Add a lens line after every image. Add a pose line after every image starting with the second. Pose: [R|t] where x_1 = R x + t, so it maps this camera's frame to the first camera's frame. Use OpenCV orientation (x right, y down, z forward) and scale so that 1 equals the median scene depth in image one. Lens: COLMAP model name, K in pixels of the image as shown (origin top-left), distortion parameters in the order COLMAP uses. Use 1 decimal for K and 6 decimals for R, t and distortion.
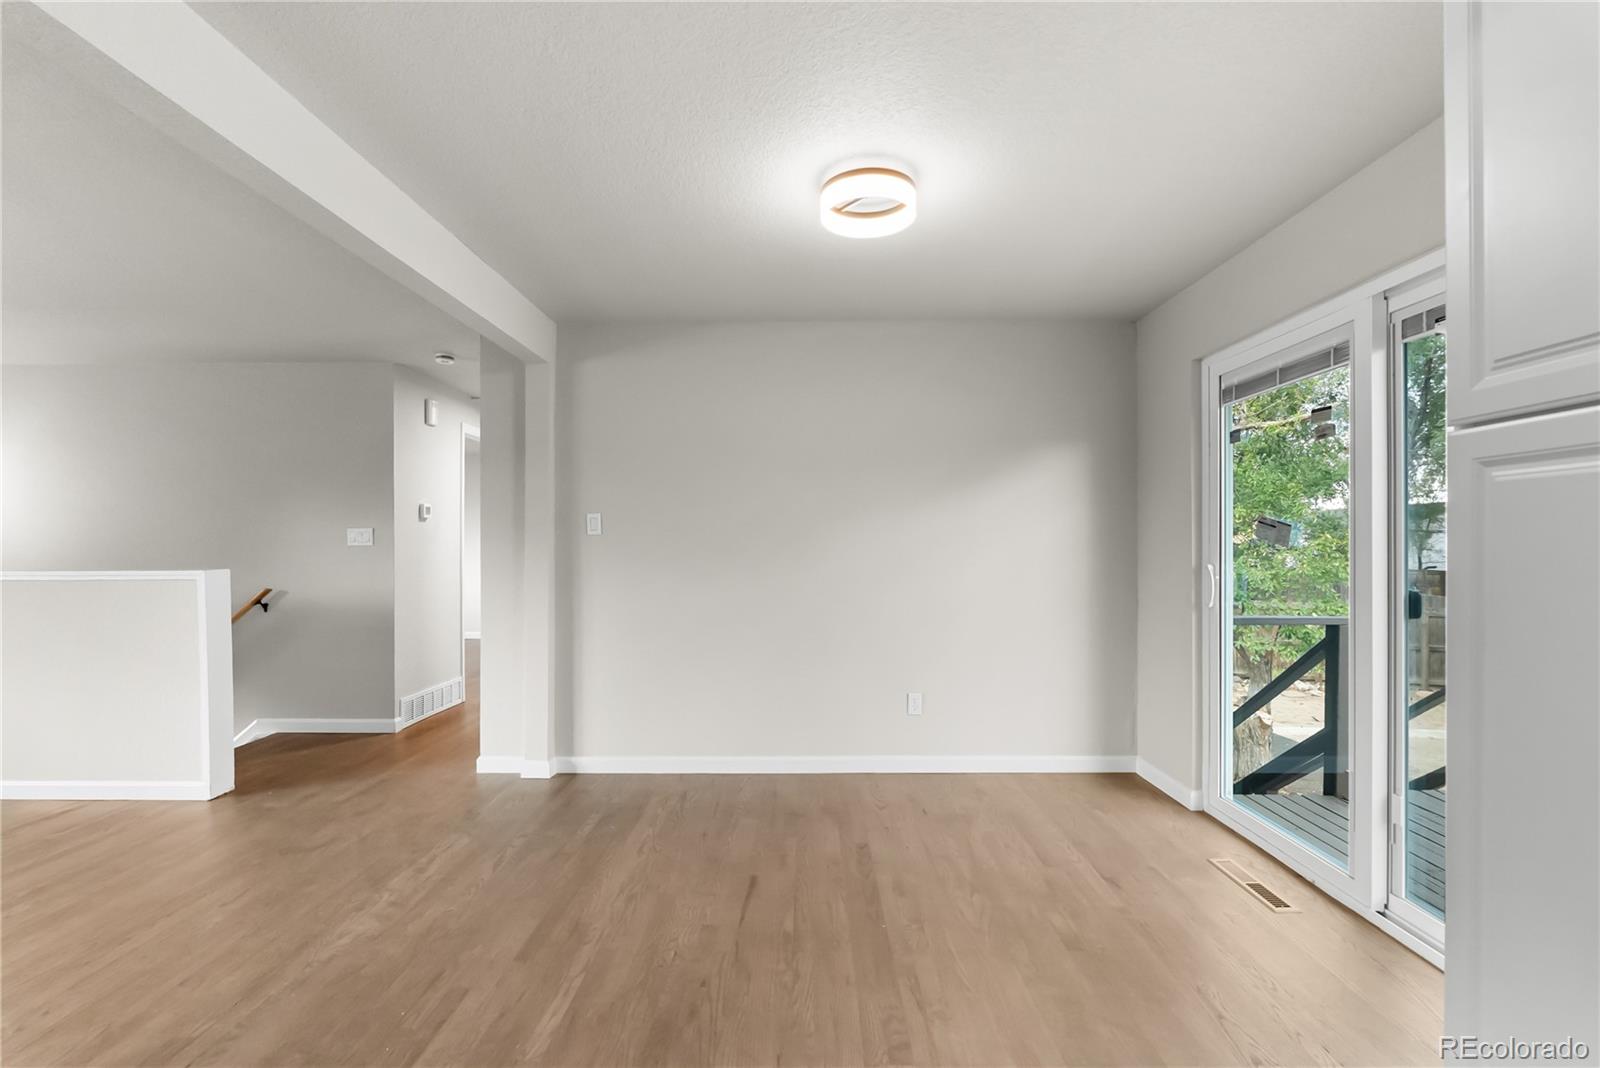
lens RADIAL K [[707.5, 0, 806.1], [0, 707.5, 541.9], [0, 0, 1]] dist [-0.005832, 0.001029]
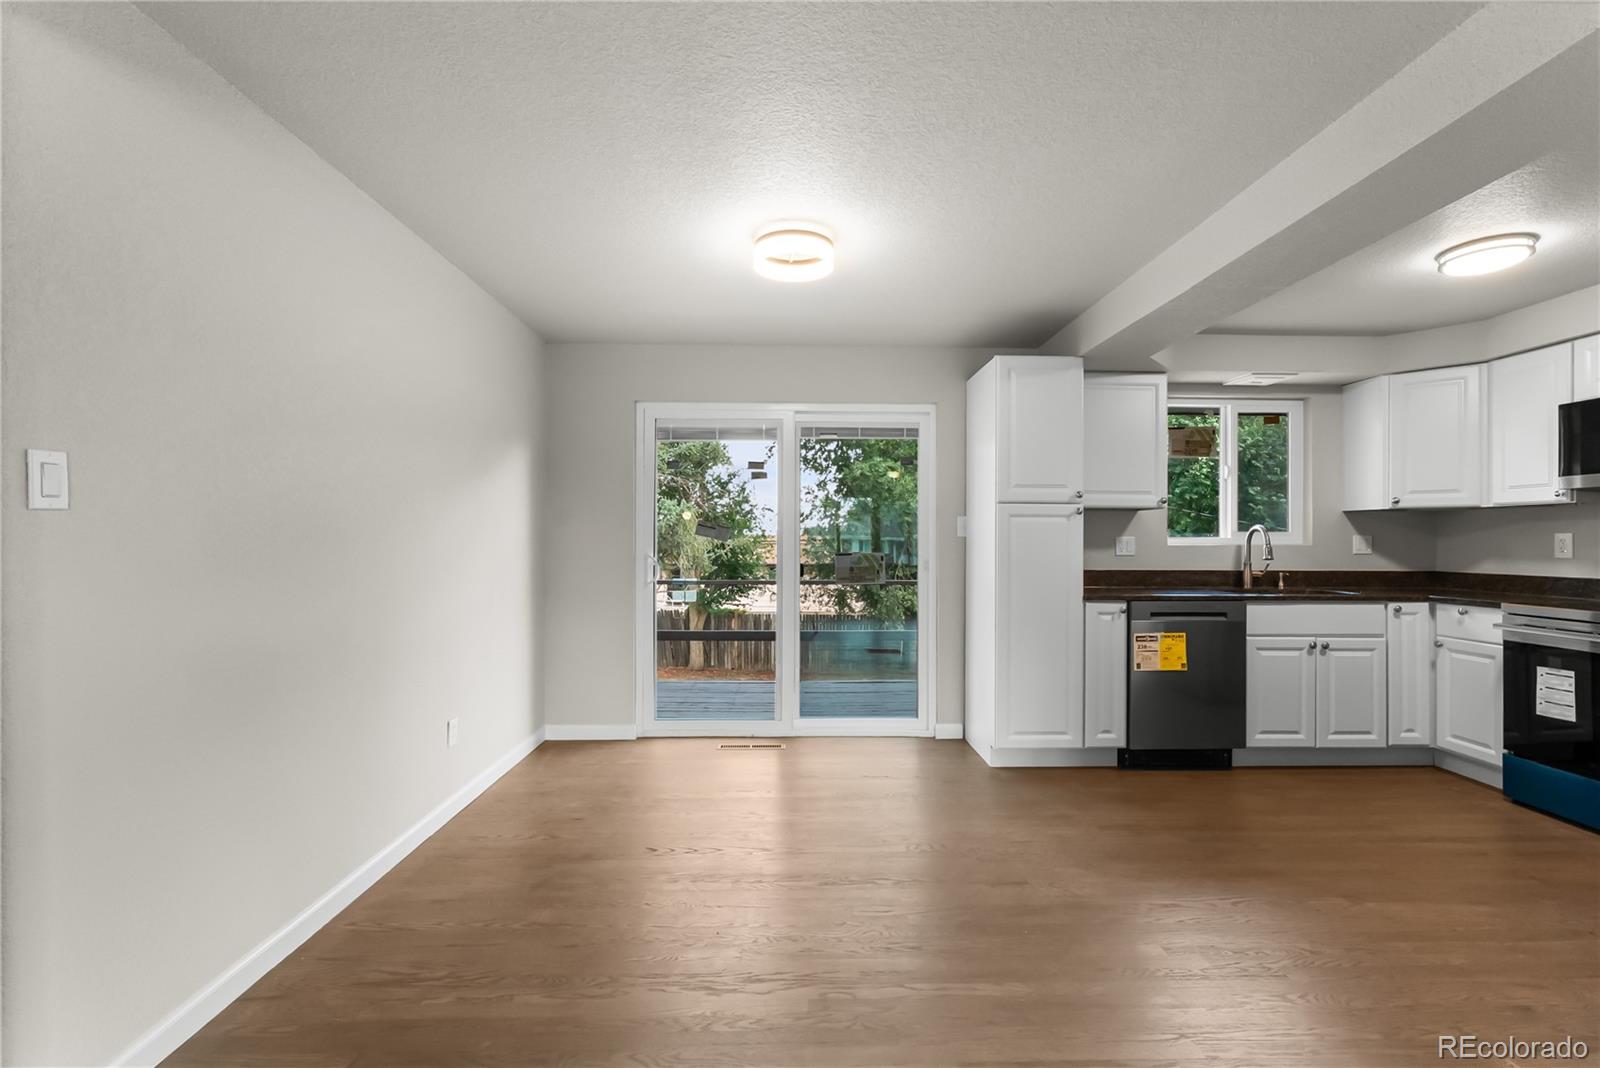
lens RADIAL K [[707.5, 0, 795.9], [0, 707.5, 539.8], [0, 0, 1]] dist [-0.005832, 0.001029]
pose [[-0.013947, 0.001736, 0.999901, -0.780985], [-0.005930, 0.999981, -0.001819, 0.005068], [-0.999885, -0.005955, -0.013936, 0.713141]]
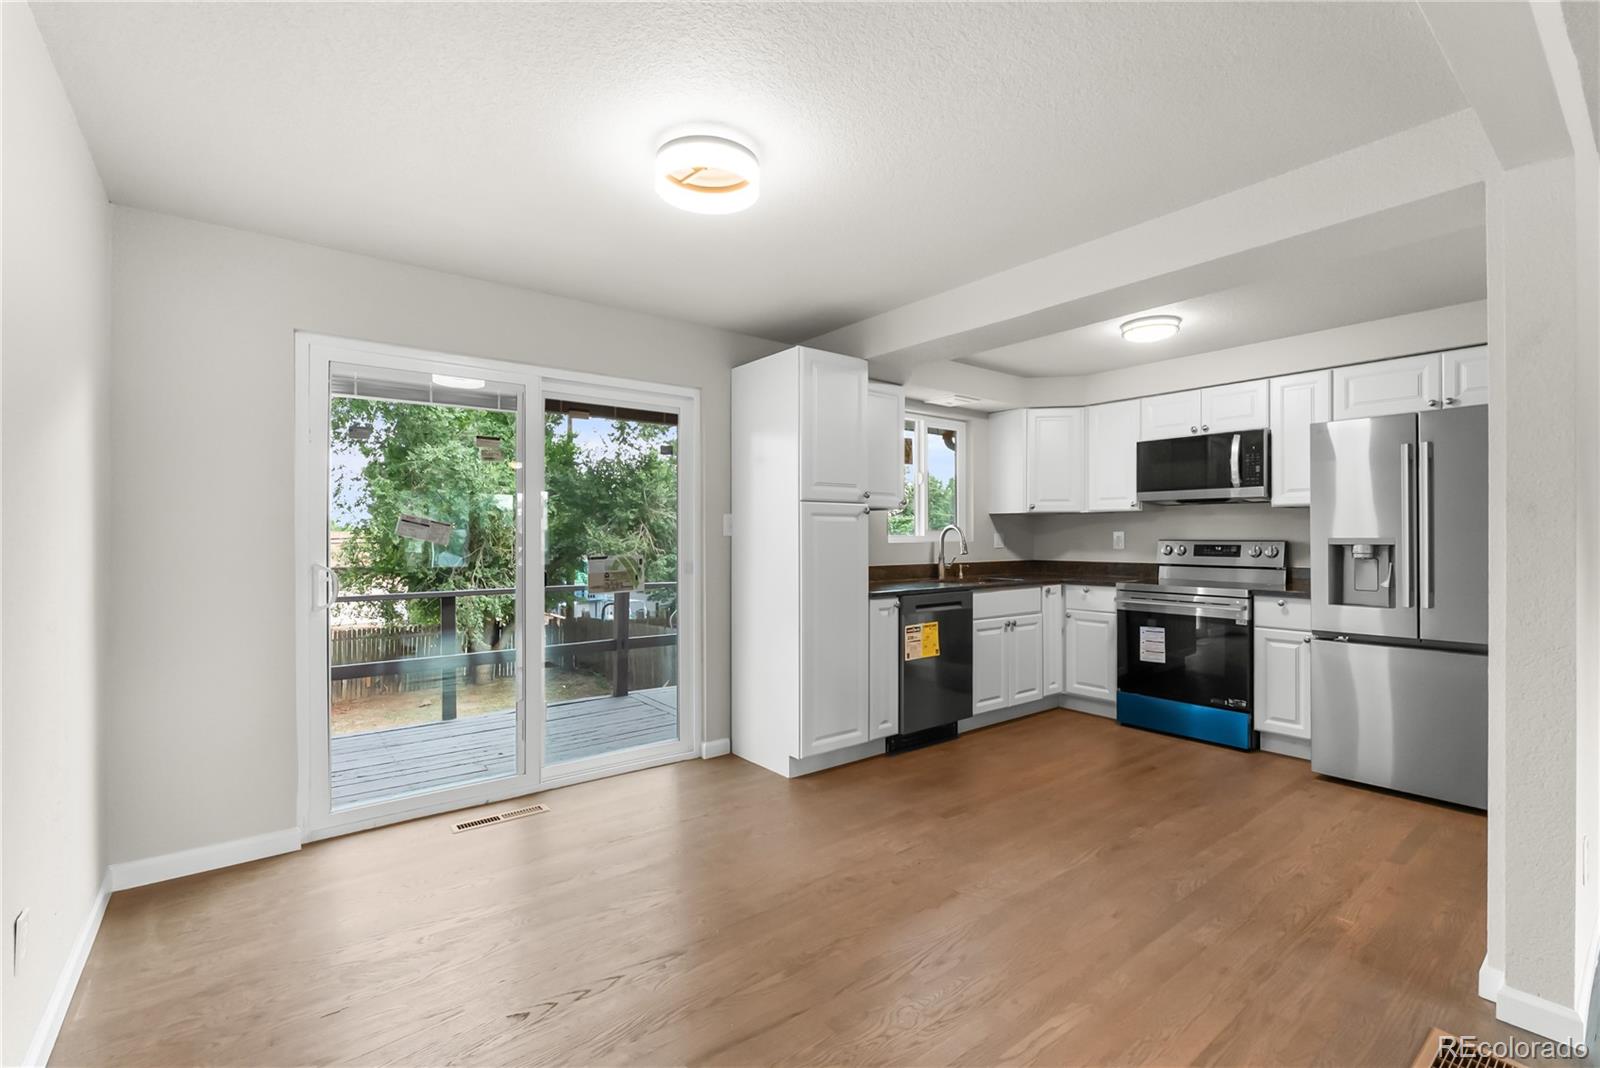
lens RADIAL K [[707.5, 0, 798.6], [0, 707.5, 539.2], [0, 0, 1]] dist [-0.005832, 0.001029]
pose [[-0.612692, -0.000234, 0.790322, -0.504539], [0.001053, 0.999999, 0.001112, -0.000338], [-0.790321, 0.001513, -0.612691, 1.039900]]
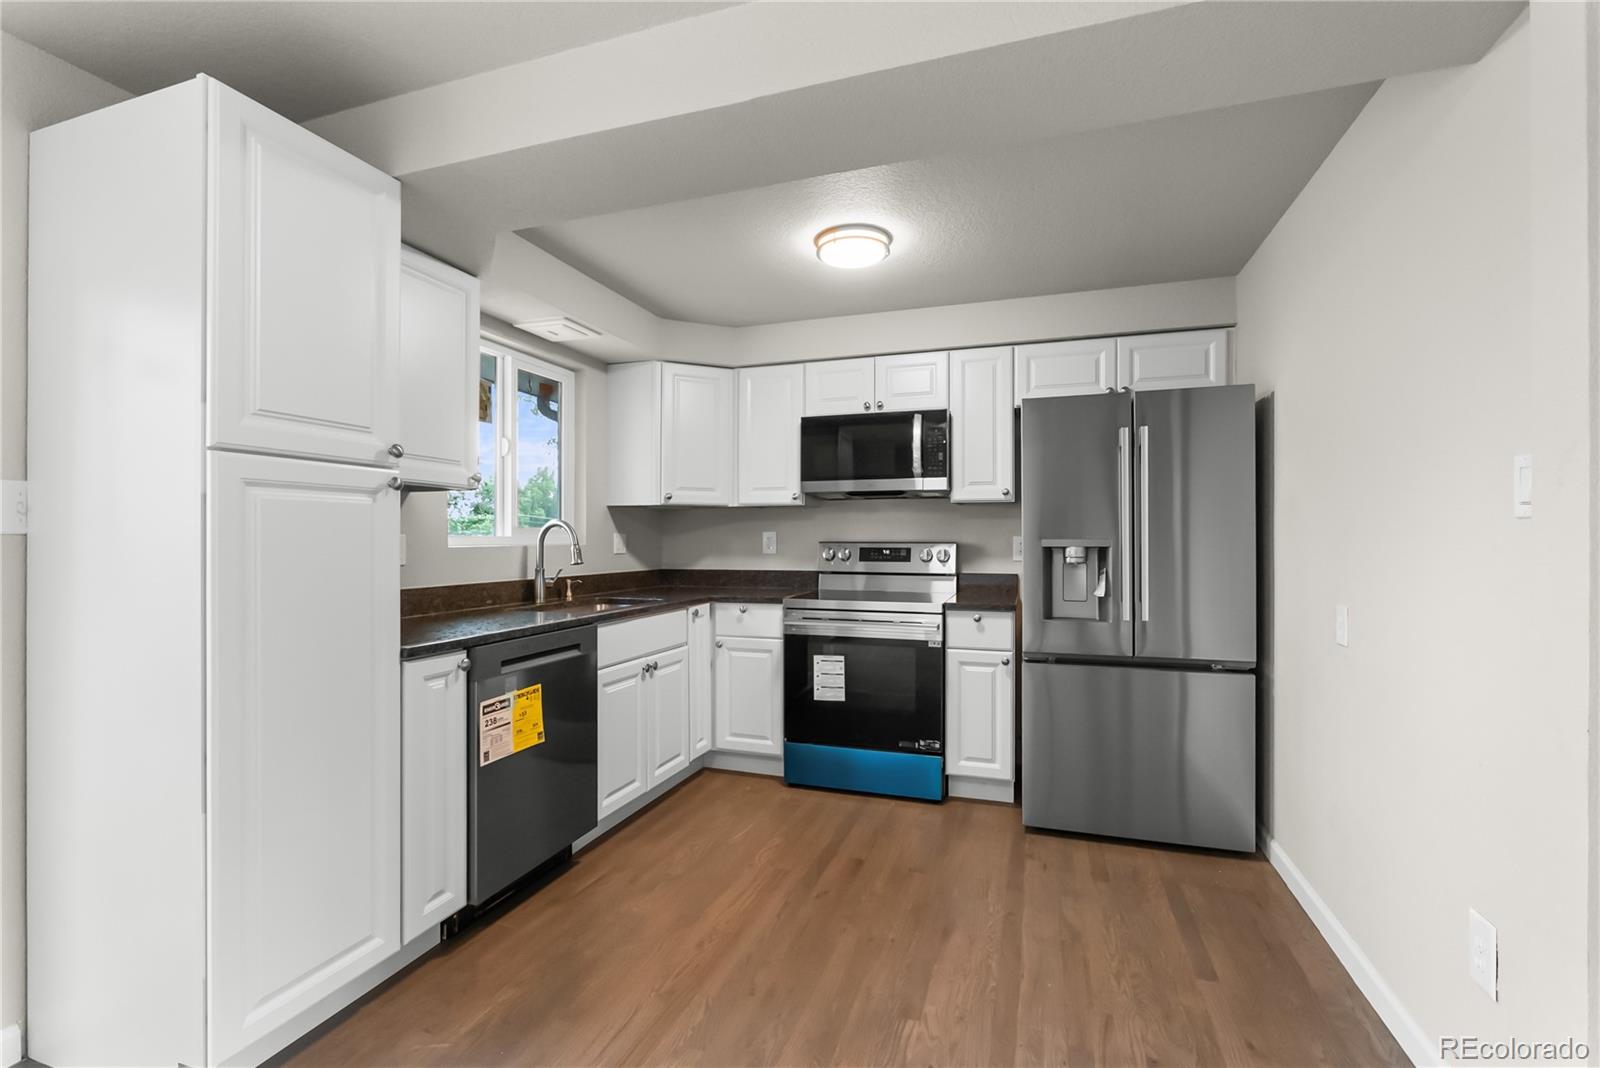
lens RADIAL K [[707.5, 0, 807.1], [0, 707.5, 534.0], [0, 0, 1]] dist [-0.005832, 0.001029]
pose [[-0.948029, 0.005373, 0.318138, -0.155091], [0.002412, 0.999950, -0.009701, 0.001705], [-0.318174, -0.008430, -0.947995, 0.678758]]
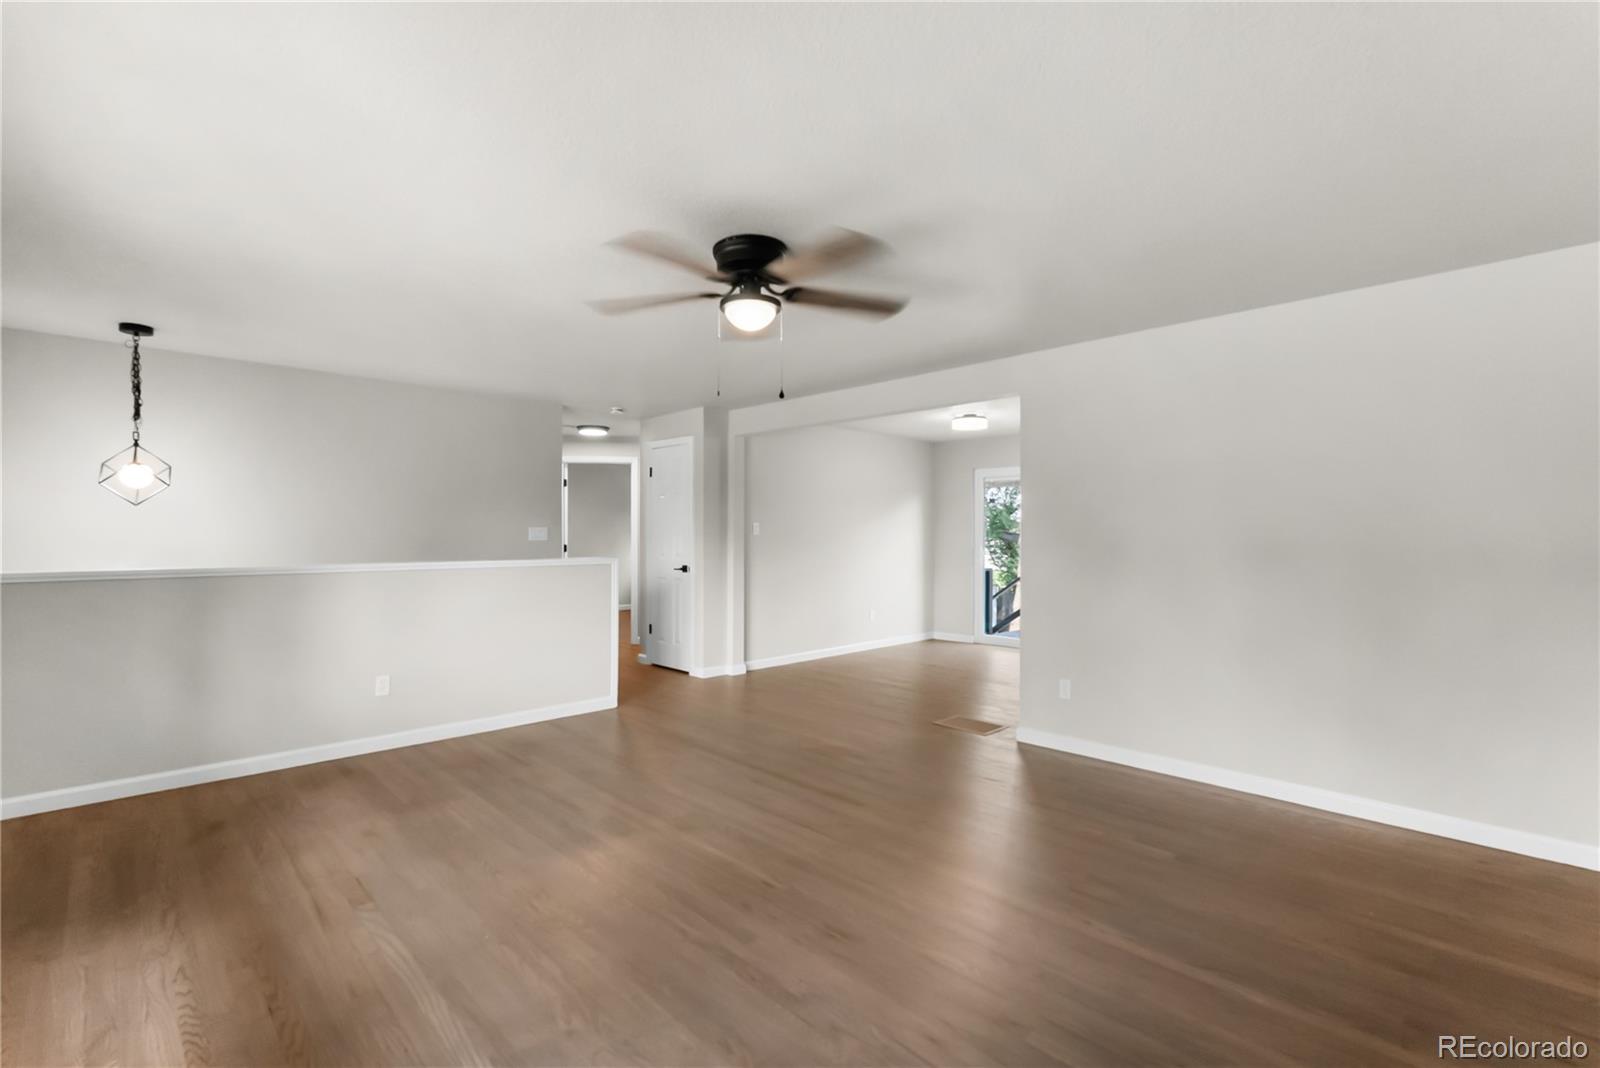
lens RADIAL K [[707.5, 0, 802.4], [0, 707.5, 540.8], [0, 0, 1]] dist [-0.005832, 0.001029]
pose [[0.698742, 0.001323, 0.715372, -1.730274], [-0.003803, 0.999991, 0.001865, 0.002545], [-0.715363, -0.004023, 0.698741, -0.360832]]
